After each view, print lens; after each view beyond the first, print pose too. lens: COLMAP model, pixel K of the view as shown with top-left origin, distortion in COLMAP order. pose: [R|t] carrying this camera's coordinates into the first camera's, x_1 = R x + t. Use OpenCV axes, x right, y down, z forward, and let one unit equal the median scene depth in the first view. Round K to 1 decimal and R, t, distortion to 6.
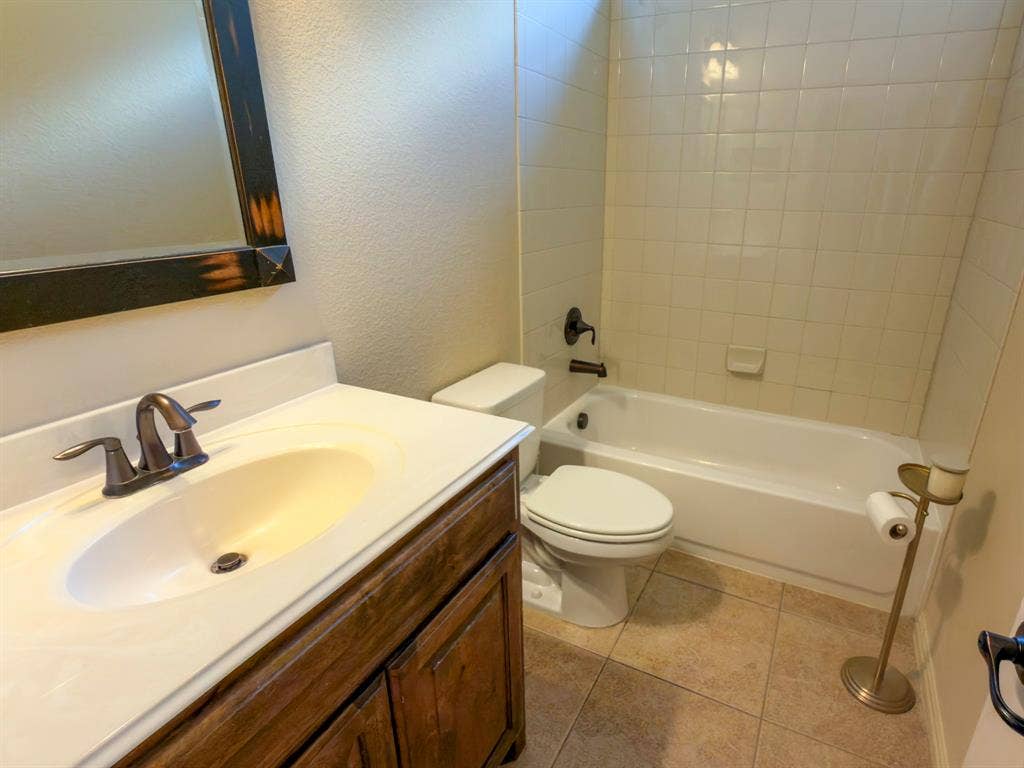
lens RADIAL K [[548.7, 0, 512.0], [0, 548.7, 384.0], [0, 0, 1]] dist [0.001414, -0.000554]
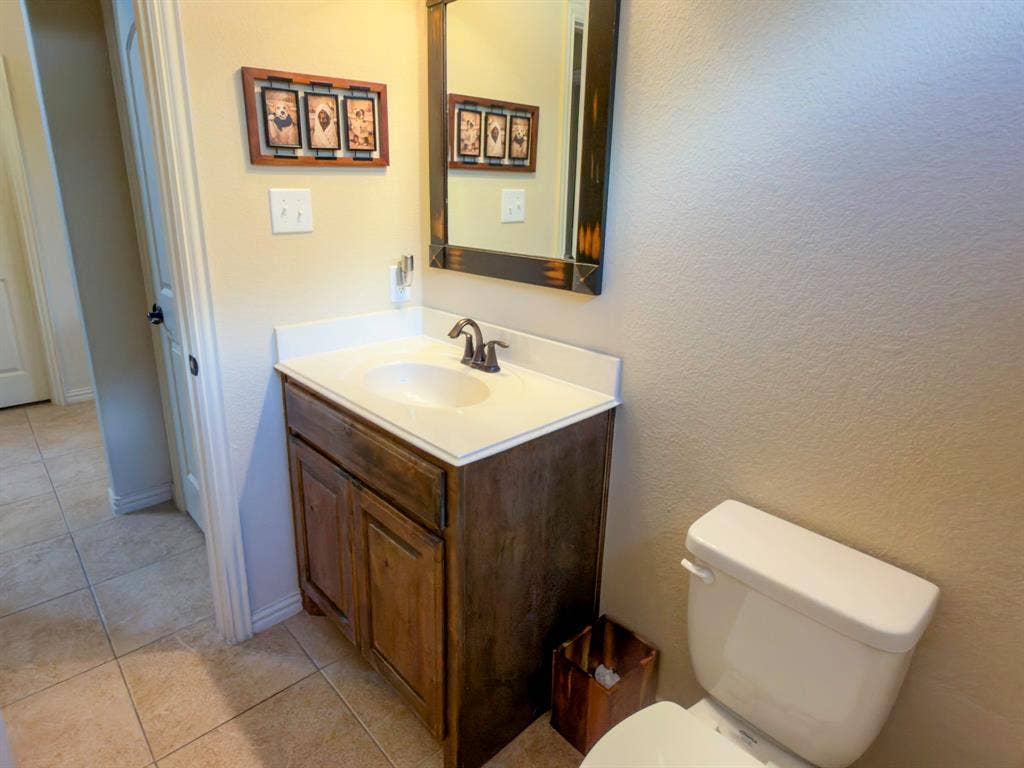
lens RADIAL K [[586.5, 0, 512.0], [0, 586.5, 384.0], [0, 0, 1]] dist [-0.001755, 0.000058]
pose [[-0.292505, 0.292095, -0.910561, 0.998680], [-0.345078, 0.855805, 0.385382, -0.507679], [0.891831, 0.426941, -0.149532, 1.239934]]
